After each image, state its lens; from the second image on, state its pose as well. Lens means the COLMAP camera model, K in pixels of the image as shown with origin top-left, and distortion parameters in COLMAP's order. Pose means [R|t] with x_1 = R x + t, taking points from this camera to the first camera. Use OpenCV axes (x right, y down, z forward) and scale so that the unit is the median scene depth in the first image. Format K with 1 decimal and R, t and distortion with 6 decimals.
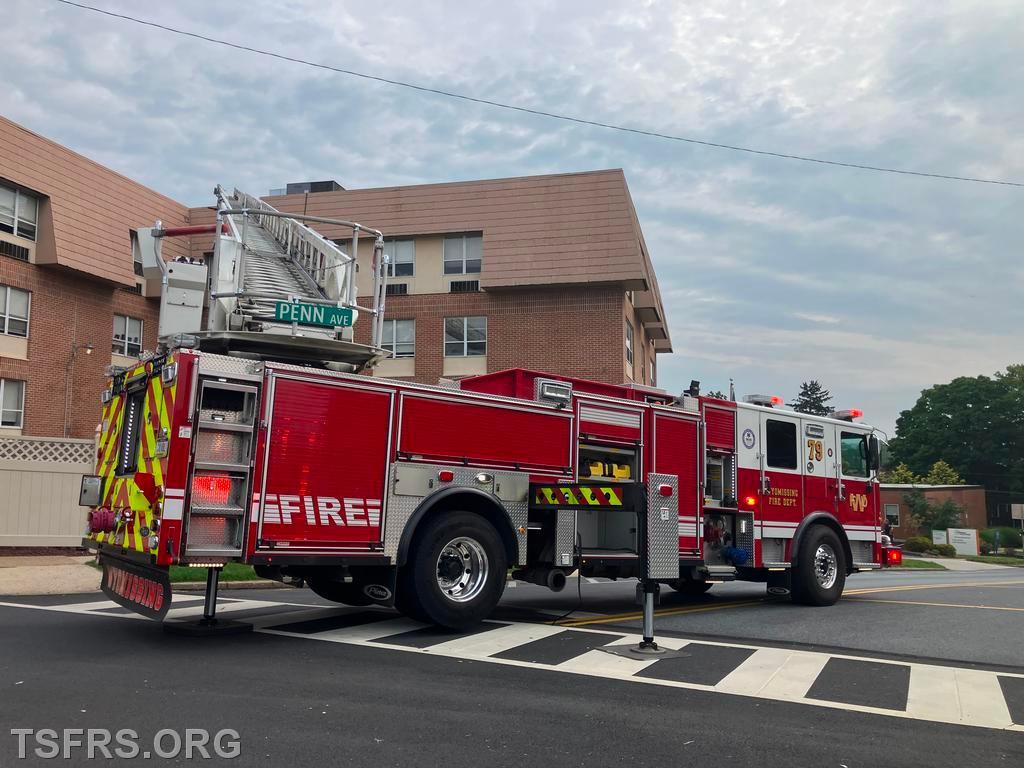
lens RADIAL K [[815.5, 0, 521.0], [0, 815.5, 360.7], [0, 0, 1]] dist [0.041726, -0.042998]
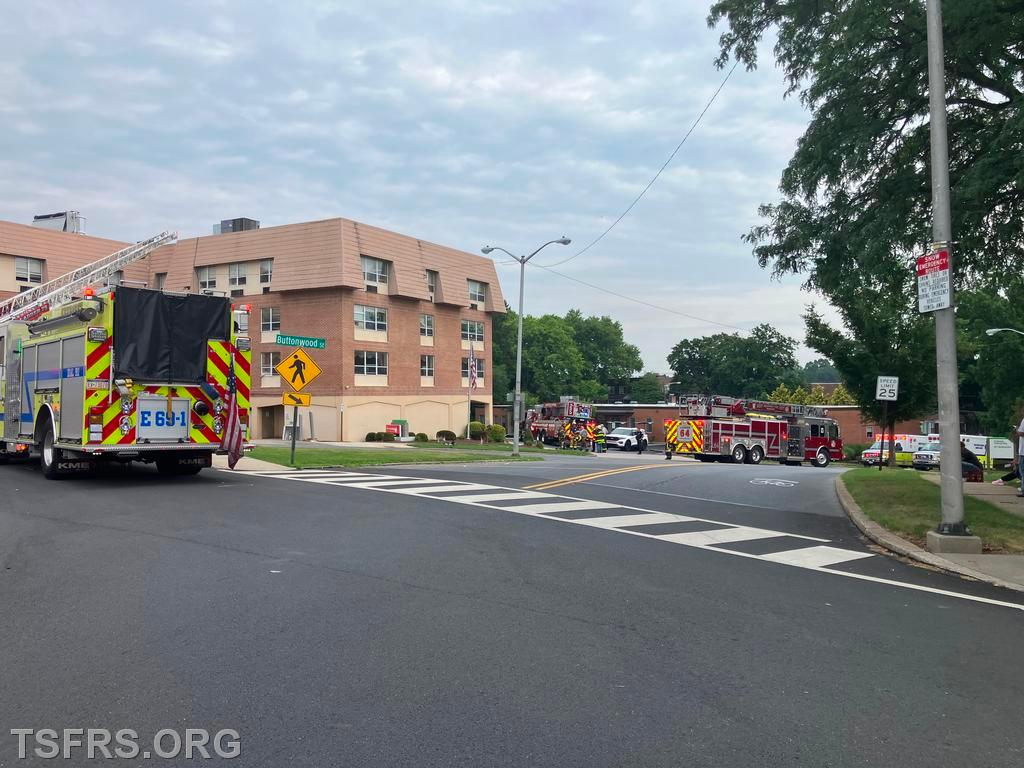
lens RADIAL K [[815.5, 0, 511.5], [0, 815.5, 375.6], [0, 0, 1]] dist [0.041726, -0.042998]
pose [[0.964661, -0.016694, -0.262966, 1.011407], [0.043806, 0.994264, 0.097575, -0.067521], [0.259829, -0.105646, 0.959858, -0.624084]]
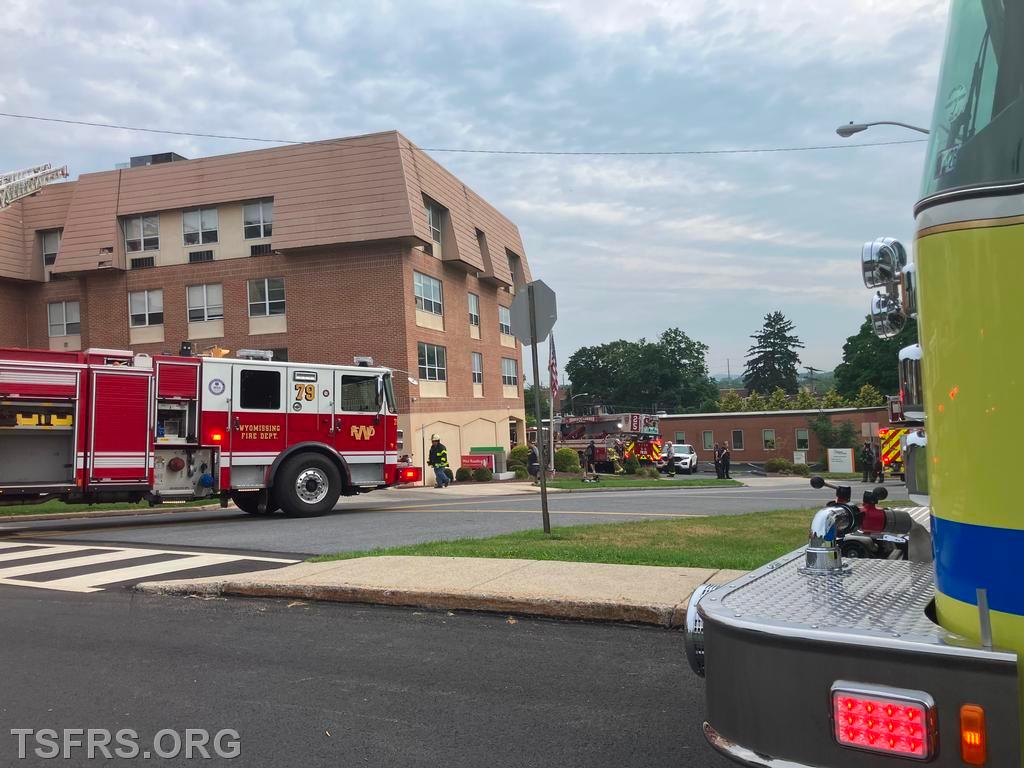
lens RADIAL K [[815.5, 0, 510.4], [0, 815.5, 375.0], [0, 0, 1]] dist [0.041726, -0.042998]
pose [[0.998316, -0.052826, -0.023953, 0.315347], [0.054662, 0.994973, 0.083911, -0.000624], [0.019400, -0.085079, 0.996185, -0.090365]]
